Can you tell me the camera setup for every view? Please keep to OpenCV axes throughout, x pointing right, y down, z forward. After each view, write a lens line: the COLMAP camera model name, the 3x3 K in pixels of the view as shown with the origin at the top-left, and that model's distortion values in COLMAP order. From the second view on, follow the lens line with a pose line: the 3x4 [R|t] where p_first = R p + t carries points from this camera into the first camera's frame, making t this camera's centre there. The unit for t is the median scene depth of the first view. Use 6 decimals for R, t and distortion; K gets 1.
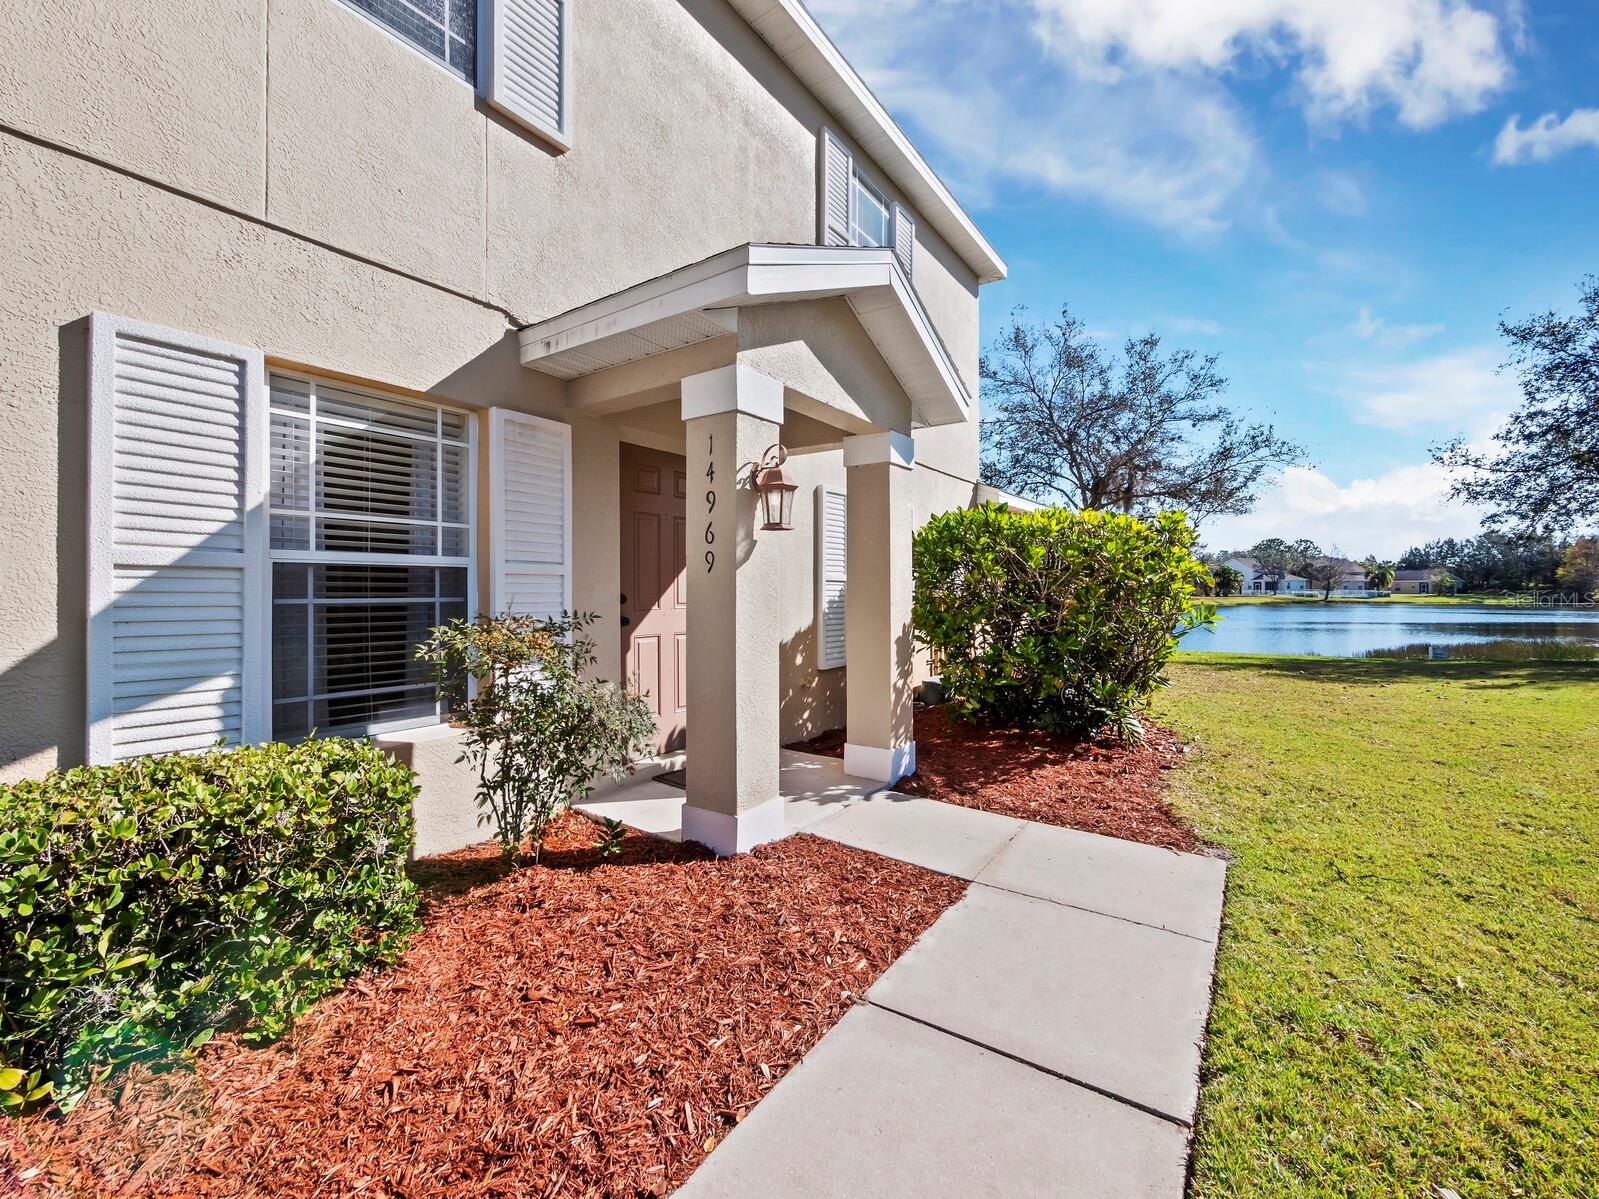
lens RADIAL K [[685.5, 0, 794.2], [0, 685.5, 591.4], [0, 0, 1]] dist [-0.003077, 0.000304]
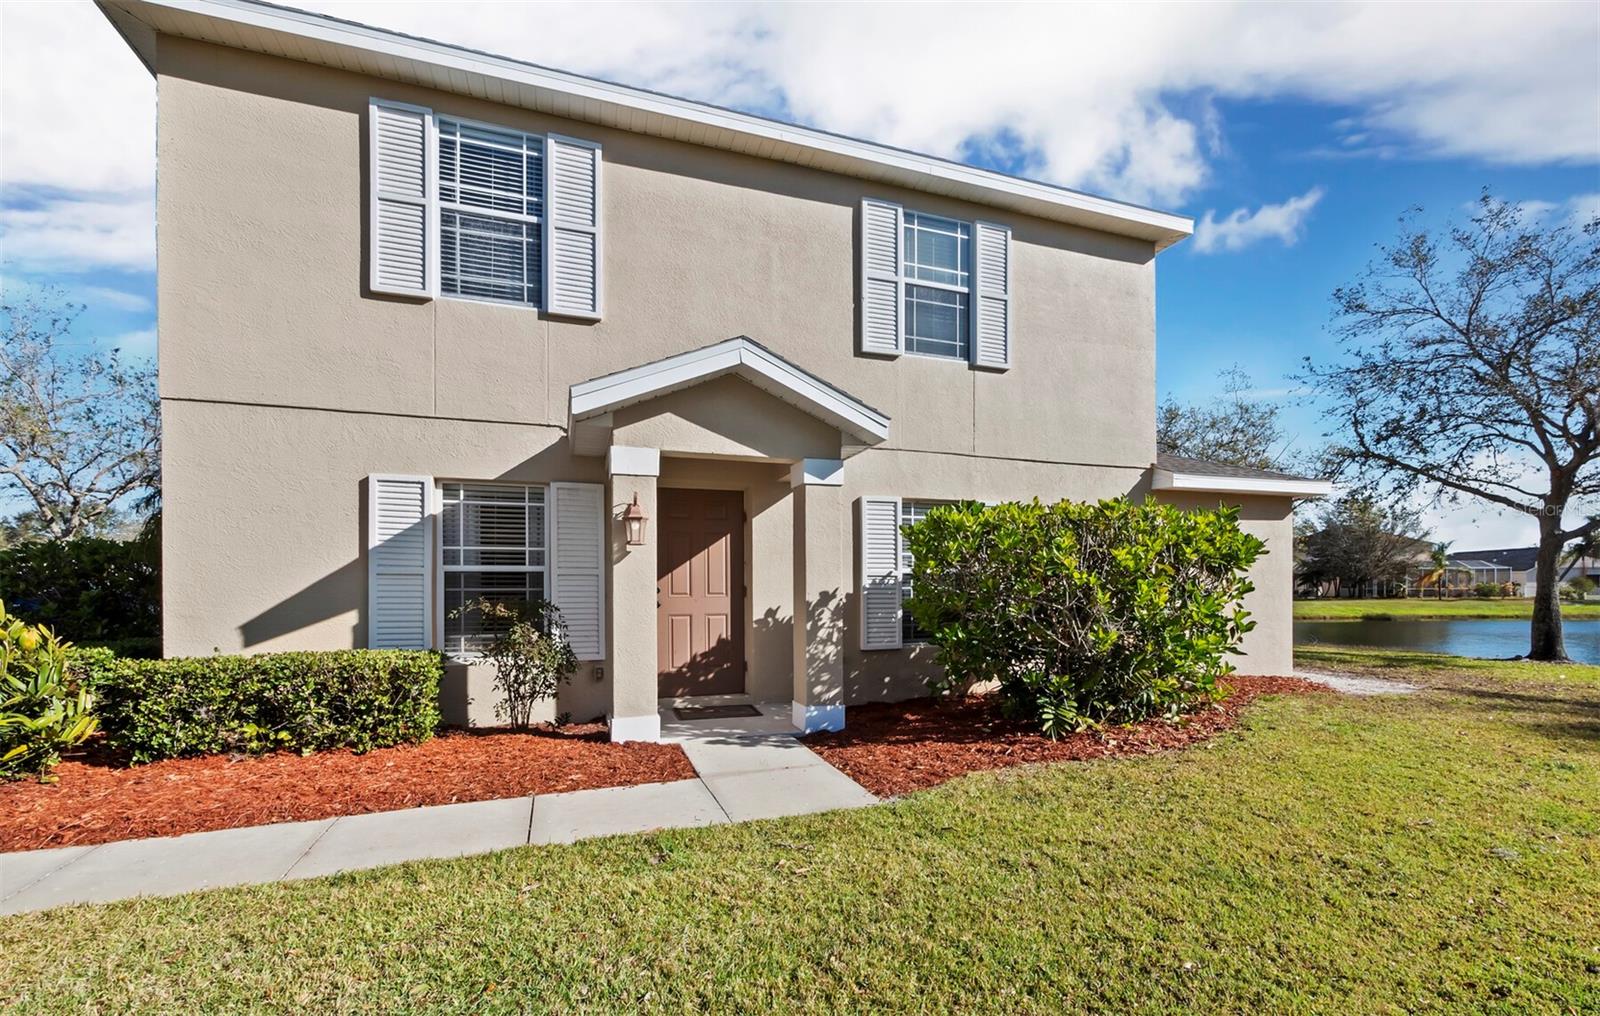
lens RADIAL K [[676.4, 0, 784.4], [0, 676.4, 595.7], [0, 0, 1]] dist [-0.001826, -0.000481]
pose [[0.800443, 0.004002, -0.599396, 1.128914], [0.002101, 0.999953, 0.009481, 0.013037], [0.599406, -0.008848, 0.800396, -0.054591]]
